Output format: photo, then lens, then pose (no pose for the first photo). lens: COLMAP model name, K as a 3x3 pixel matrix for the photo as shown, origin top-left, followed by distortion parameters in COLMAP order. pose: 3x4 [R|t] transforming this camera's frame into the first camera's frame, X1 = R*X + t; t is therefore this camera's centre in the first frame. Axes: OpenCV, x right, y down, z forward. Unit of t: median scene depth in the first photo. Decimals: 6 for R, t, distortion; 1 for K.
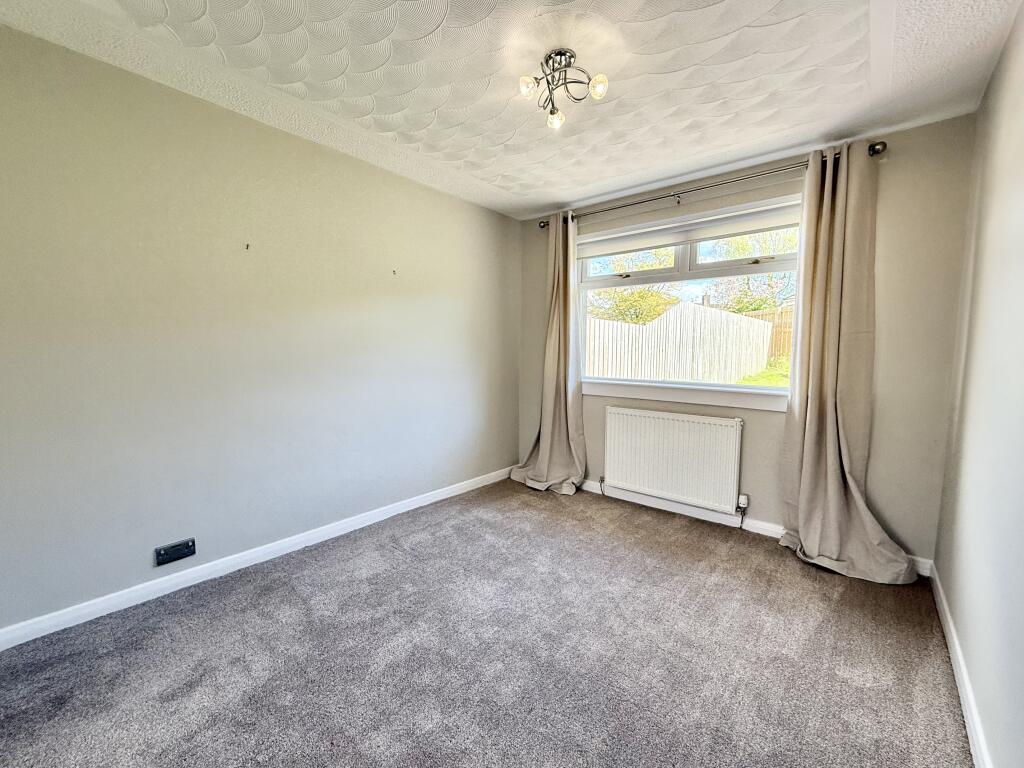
lens RADIAL K [[423.0, 0, 509.1], [0, 423.0, 381.5], [0, 0, 1]] dist [-0.002945, -0.000368]
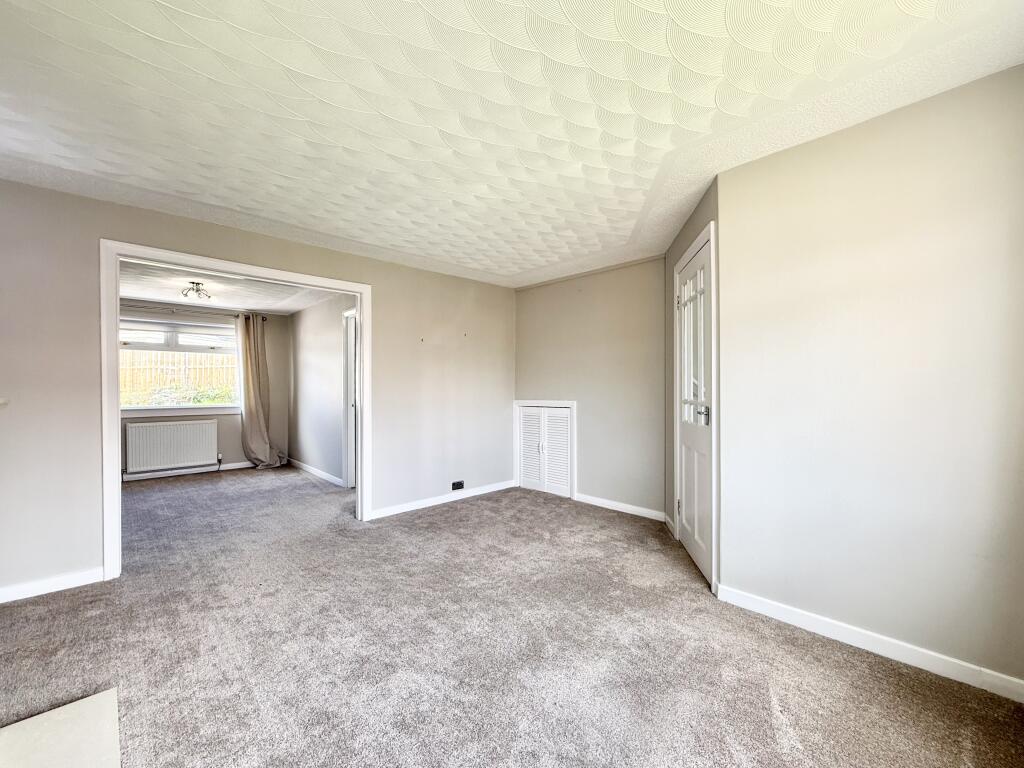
lens RADIAL K [[425.7, 0, 523.8], [0, 425.7, 388.3], [0, 0, 1]] dist [-0.001690, -0.000186]
pose [[0.084772, -0.010979, 0.996340, -1.373104], [0.079919, 0.996793, 0.004185, 0.040396], [-0.993190, 0.079271, 0.085377, -0.716642]]
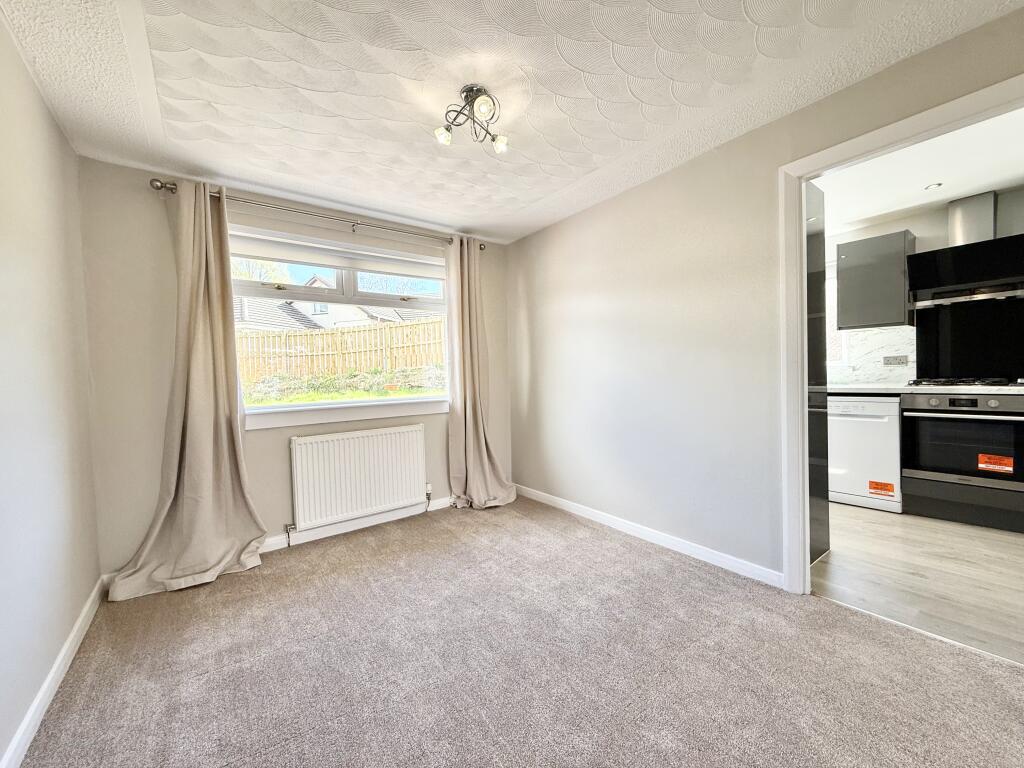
lens RADIAL K [[408.3, 0, 507.1], [0, 408.3, 382.3], [0, 0, 1]] dist [-0.001736, -0.000157]
pose [[0.217593, -0.035266, 0.975402, -0.510130], [0.103769, 0.994519, 0.012809, -0.019640], [-0.970508, 0.098429, 0.220059, 0.429166]]
